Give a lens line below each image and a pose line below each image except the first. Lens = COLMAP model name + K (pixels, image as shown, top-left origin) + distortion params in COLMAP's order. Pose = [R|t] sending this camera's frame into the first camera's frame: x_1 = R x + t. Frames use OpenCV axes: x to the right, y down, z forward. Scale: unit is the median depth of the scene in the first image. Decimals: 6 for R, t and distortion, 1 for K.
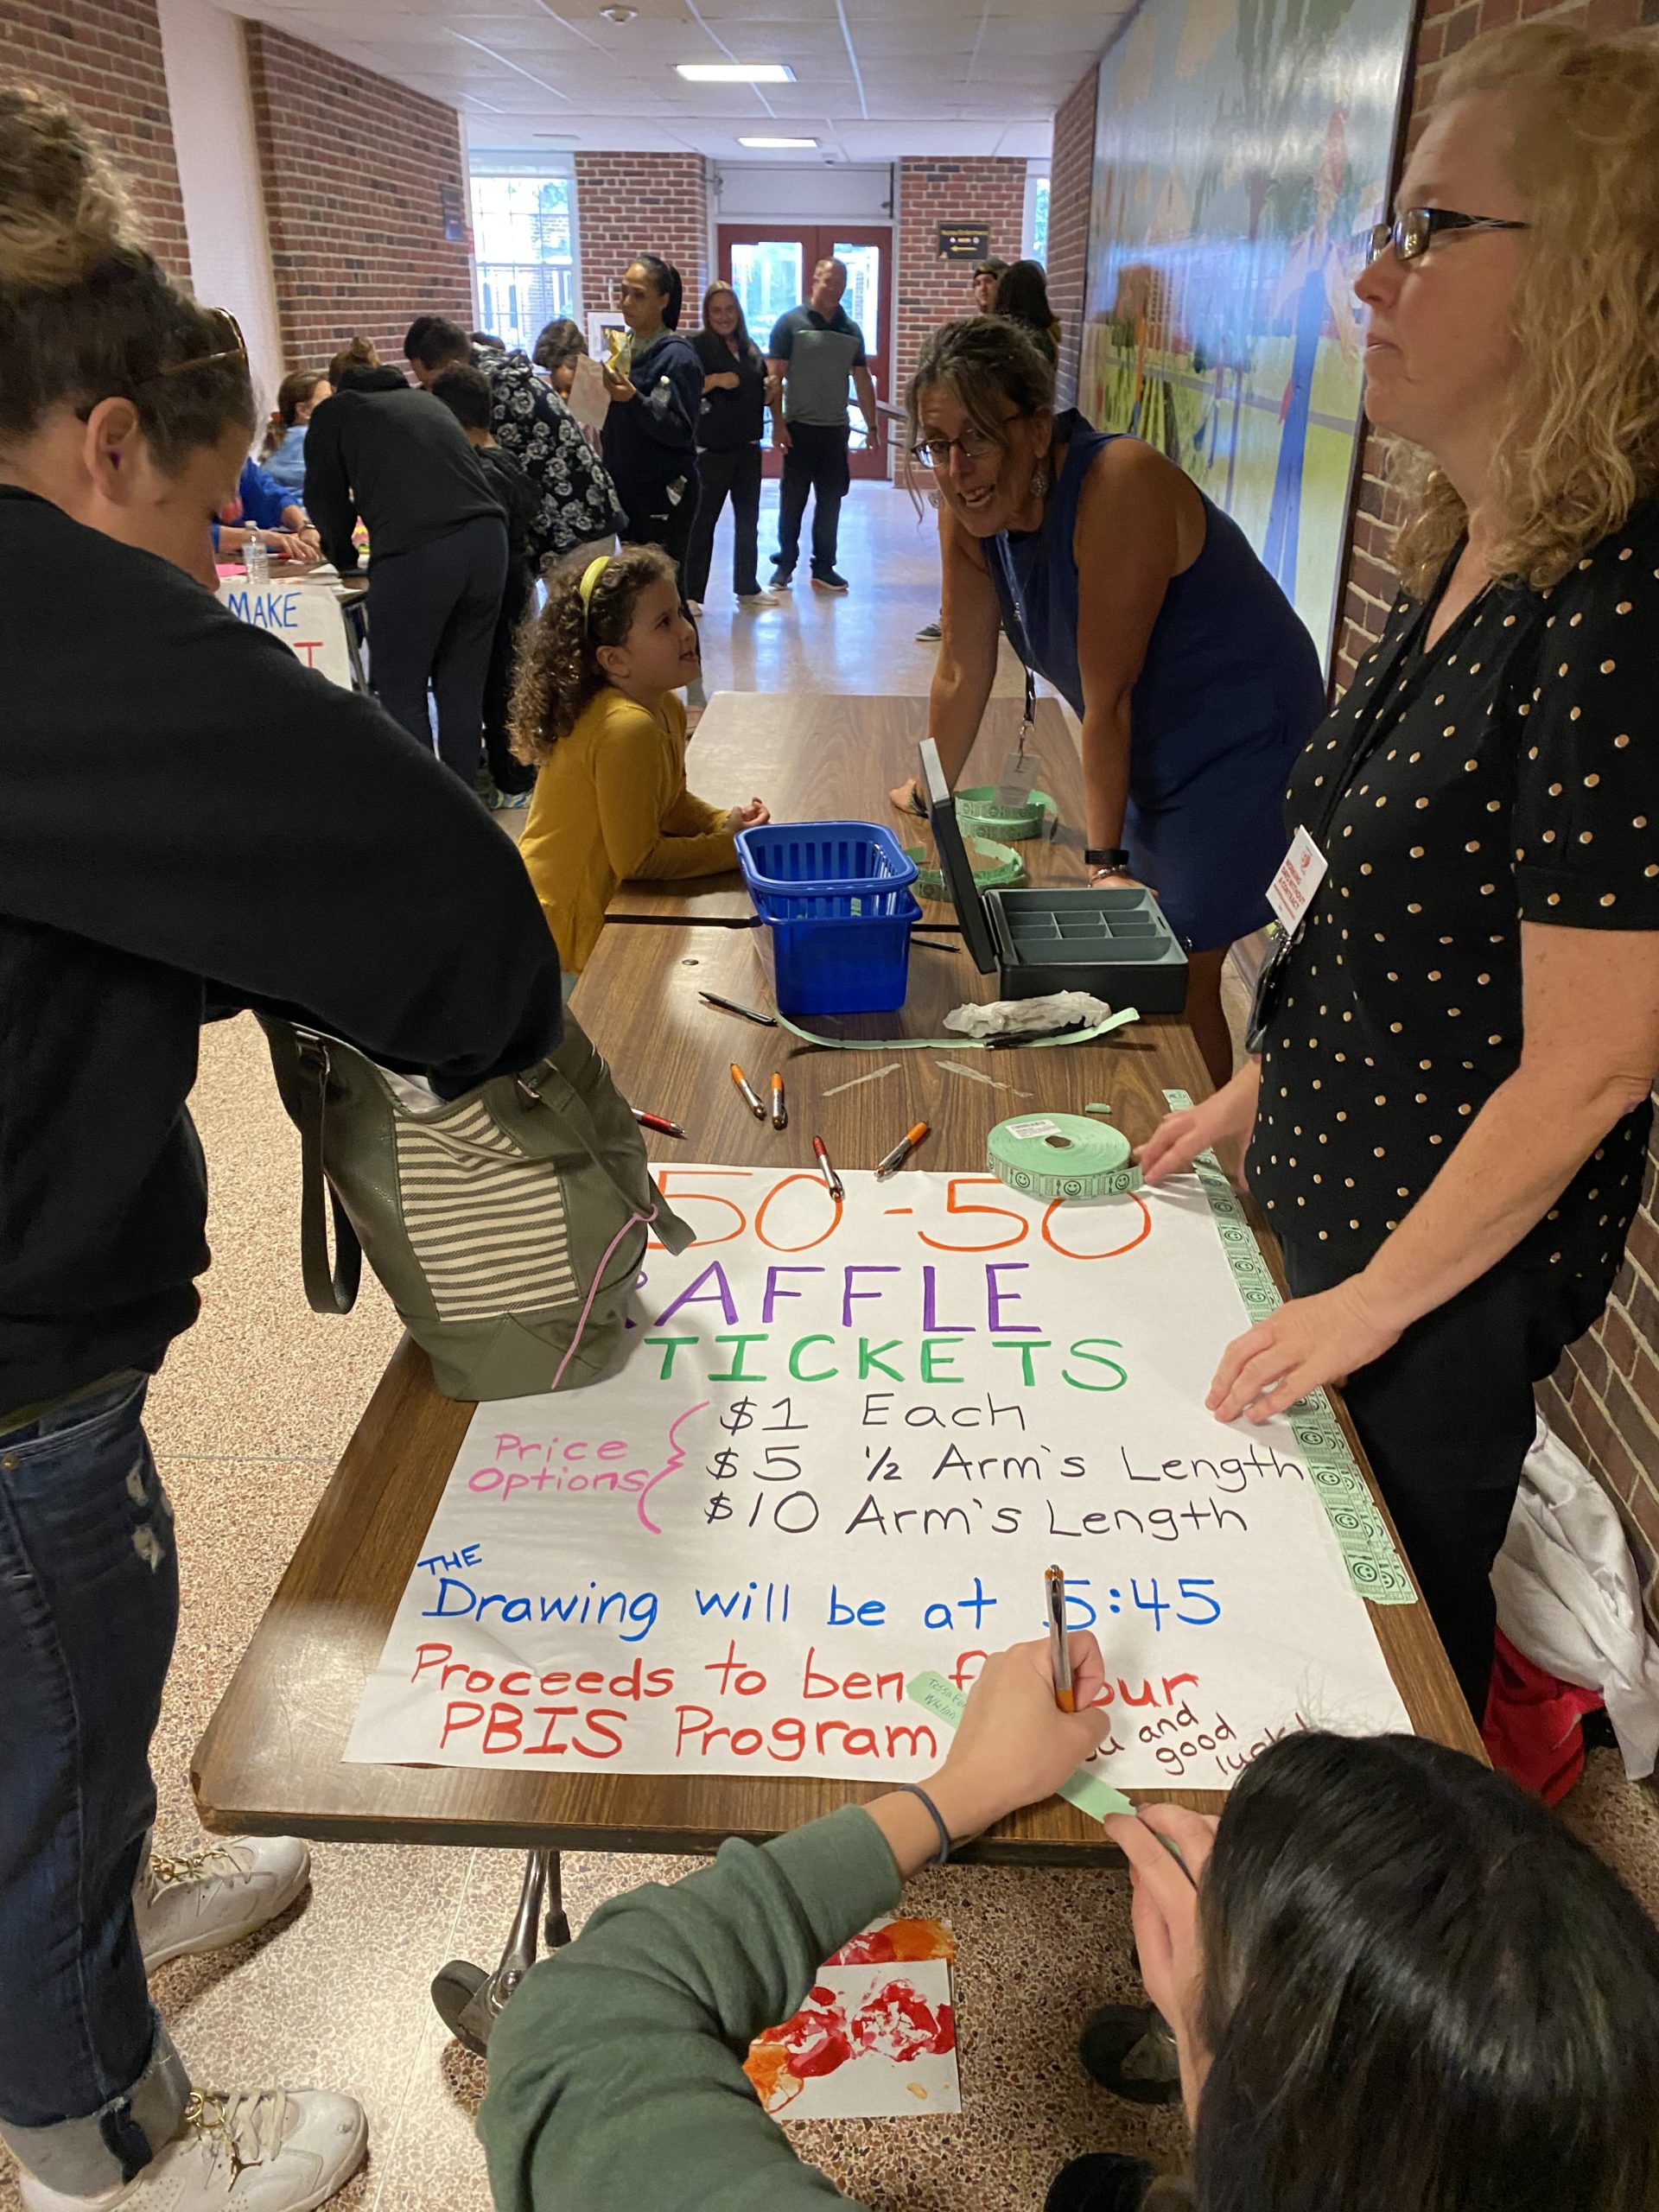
lens RADIAL K [[1696.5, 0, 829.3], [0, 1696.5, 1116.3], [0, 0, 1]] dist [0.018490, -0.015241]
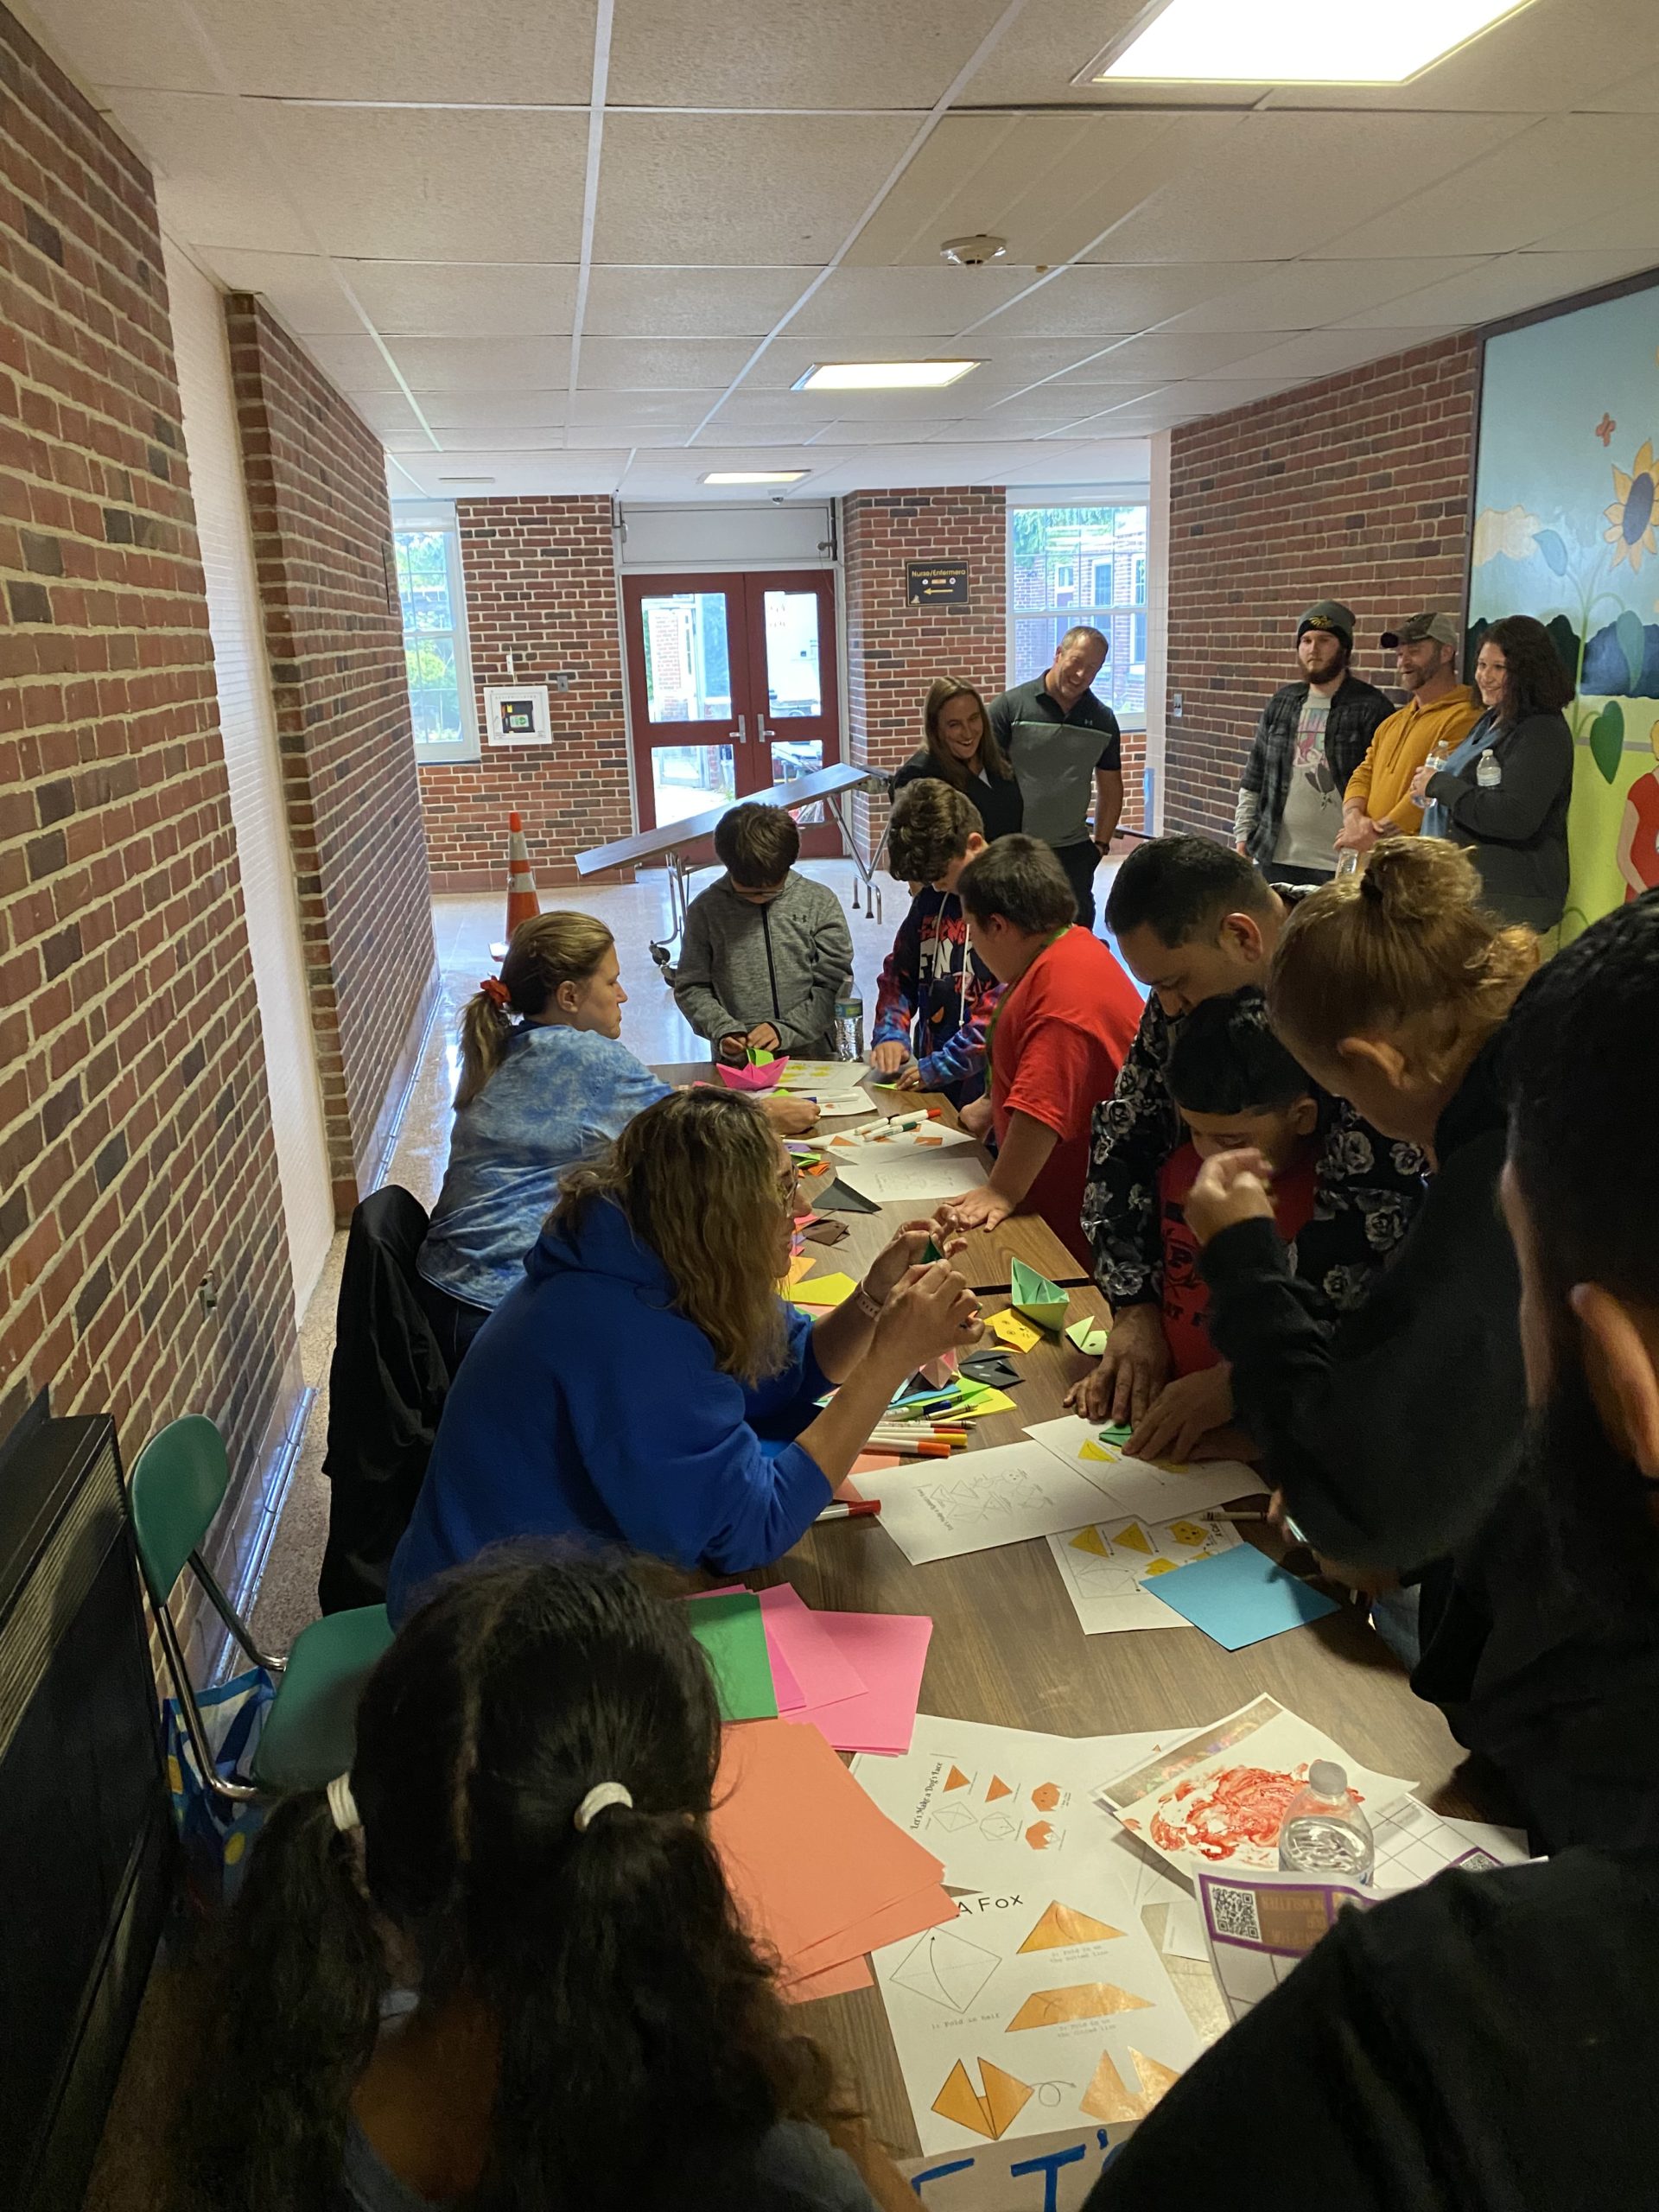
lens RADIAL K [[1696.5, 0, 829.3], [0, 1696.5, 1116.3], [0, 0, 1]] dist [0.018490, -0.015241]
pose [[0.976755, -0.103051, 0.187962, -0.156274], [0.132524, 0.979510, -0.151652, -0.141224], [-0.168483, 0.173036, 0.970398, 0.251928]]
